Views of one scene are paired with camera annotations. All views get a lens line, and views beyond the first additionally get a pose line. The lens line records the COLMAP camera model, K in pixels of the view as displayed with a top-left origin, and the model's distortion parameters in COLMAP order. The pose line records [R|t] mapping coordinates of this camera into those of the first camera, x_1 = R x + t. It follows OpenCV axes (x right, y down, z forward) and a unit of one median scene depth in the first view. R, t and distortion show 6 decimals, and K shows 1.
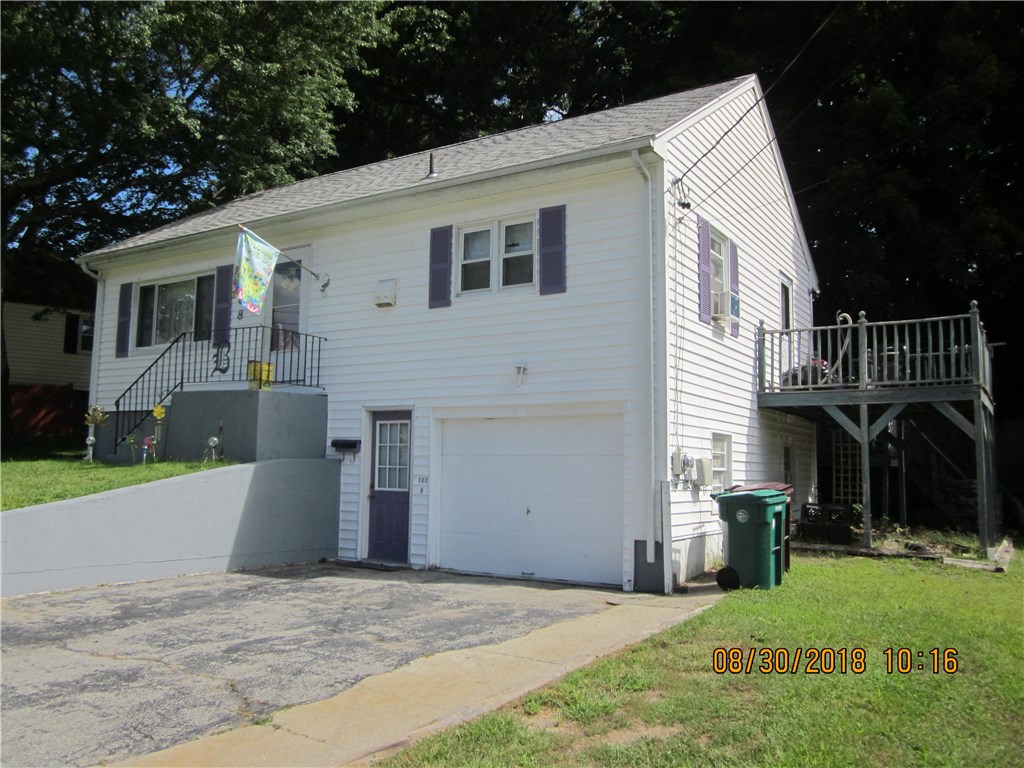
lens RADIAL K [[839.5, 0, 512.0], [0, 839.5, 384.0], [0, 0, 1]] dist [0.002936, -0.000211]
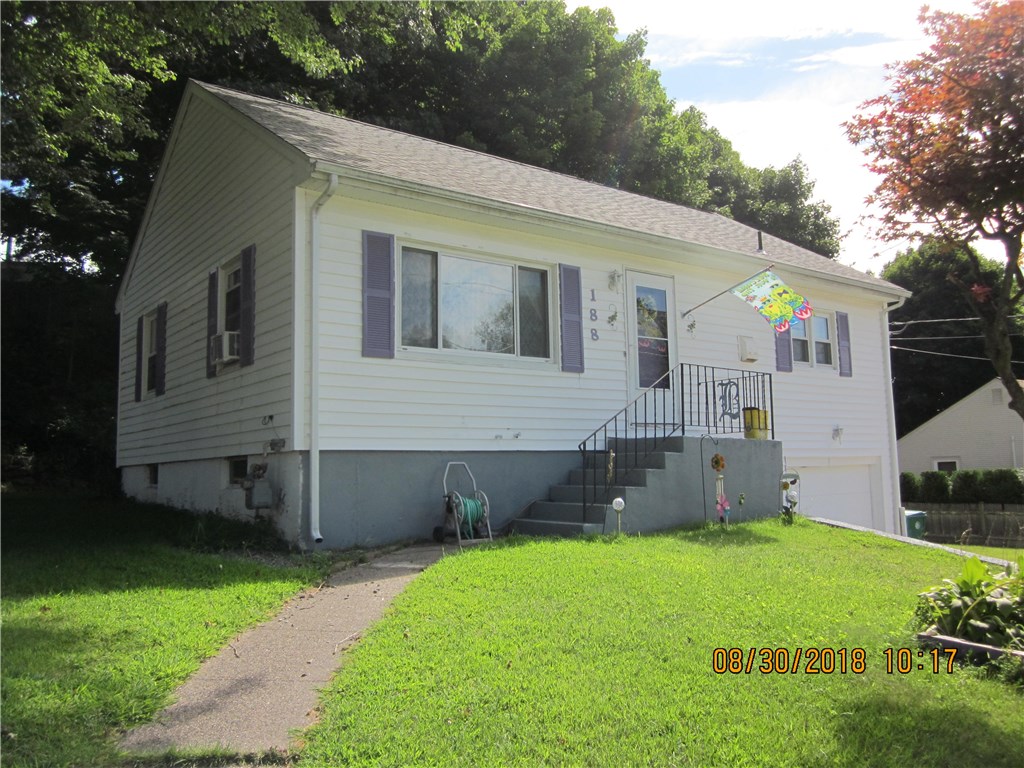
lens RADIAL K [[819.6, 0, 512.0], [0, 819.6, 384.0], [0, 0, 1]] dist [-0.003331, -0.000391]
pose [[0.343456, 0.071430, 0.936449, -1.225709], [-0.072664, 0.996136, -0.049333, 0.009922], [-0.936354, -0.051102, 0.347319, 0.908506]]
